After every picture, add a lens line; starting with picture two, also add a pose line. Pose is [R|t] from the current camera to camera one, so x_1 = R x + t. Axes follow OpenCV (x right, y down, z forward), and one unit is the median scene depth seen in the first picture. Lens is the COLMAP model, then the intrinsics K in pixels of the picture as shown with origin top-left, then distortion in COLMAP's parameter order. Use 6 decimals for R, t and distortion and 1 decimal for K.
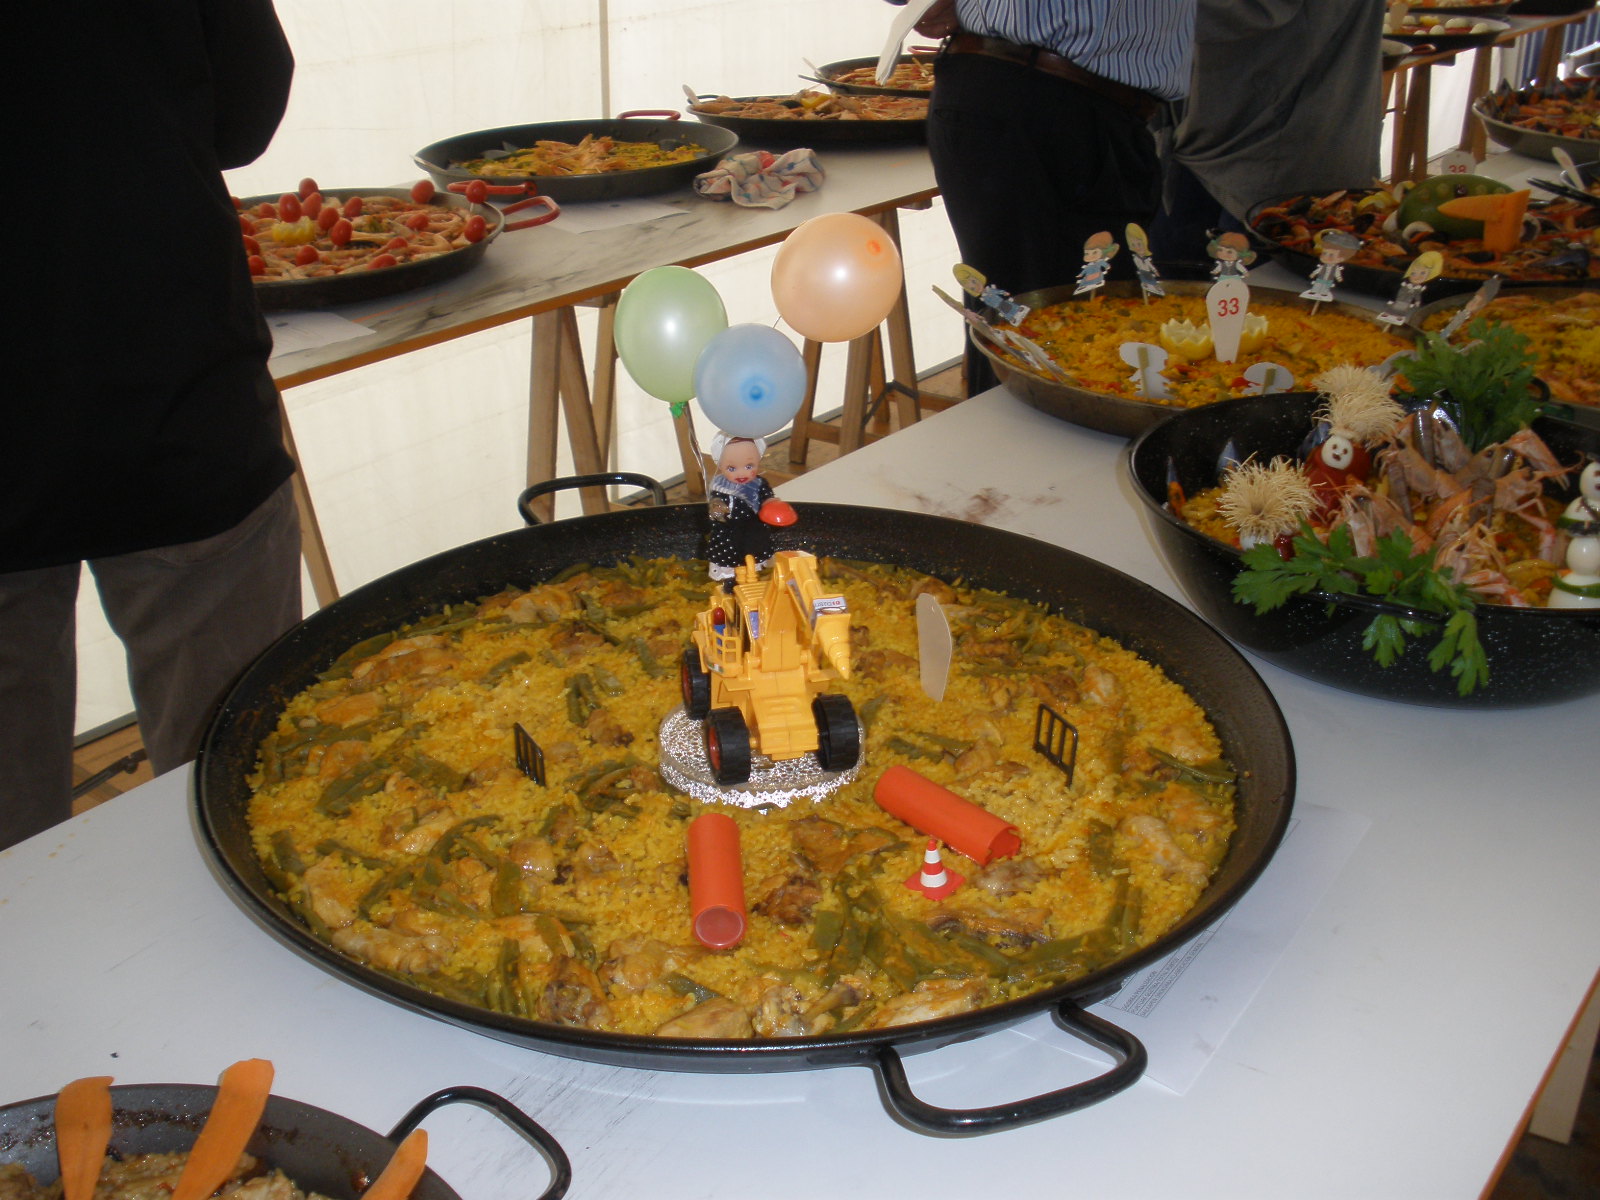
lens RADIAL K [[1765.7, 0, 755.3], [0, 1765.7, 578.6], [0, 0, 1]] dist [-0.334046, 0.494449]
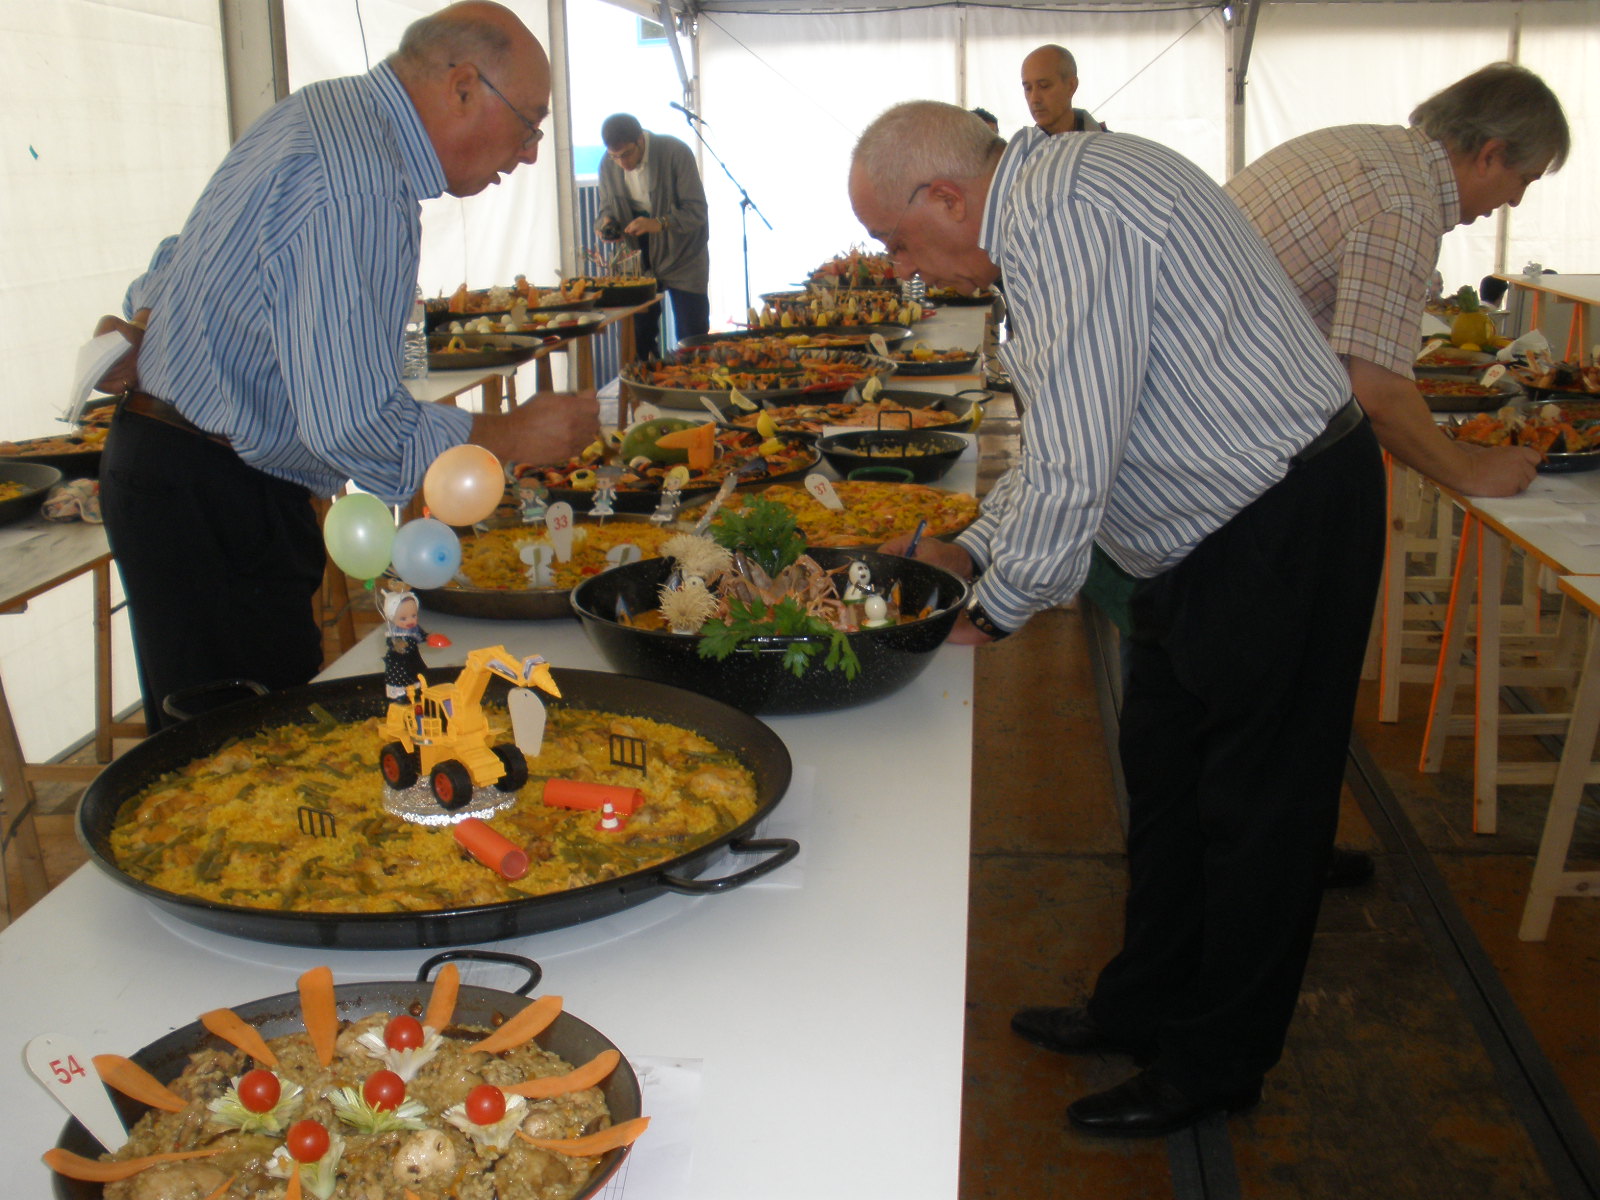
lens RADIAL K [[1765.7, 0, 755.3], [0, 1765.7, 578.6], [0, 0, 1]] dist [-0.334046, 0.494449]
pose [[0.856887, -0.131711, 0.498394, -0.264803], [0.220880, 0.967372, -0.124109, 0.084549], [-0.465786, 0.216433, 0.858021, -0.246835]]
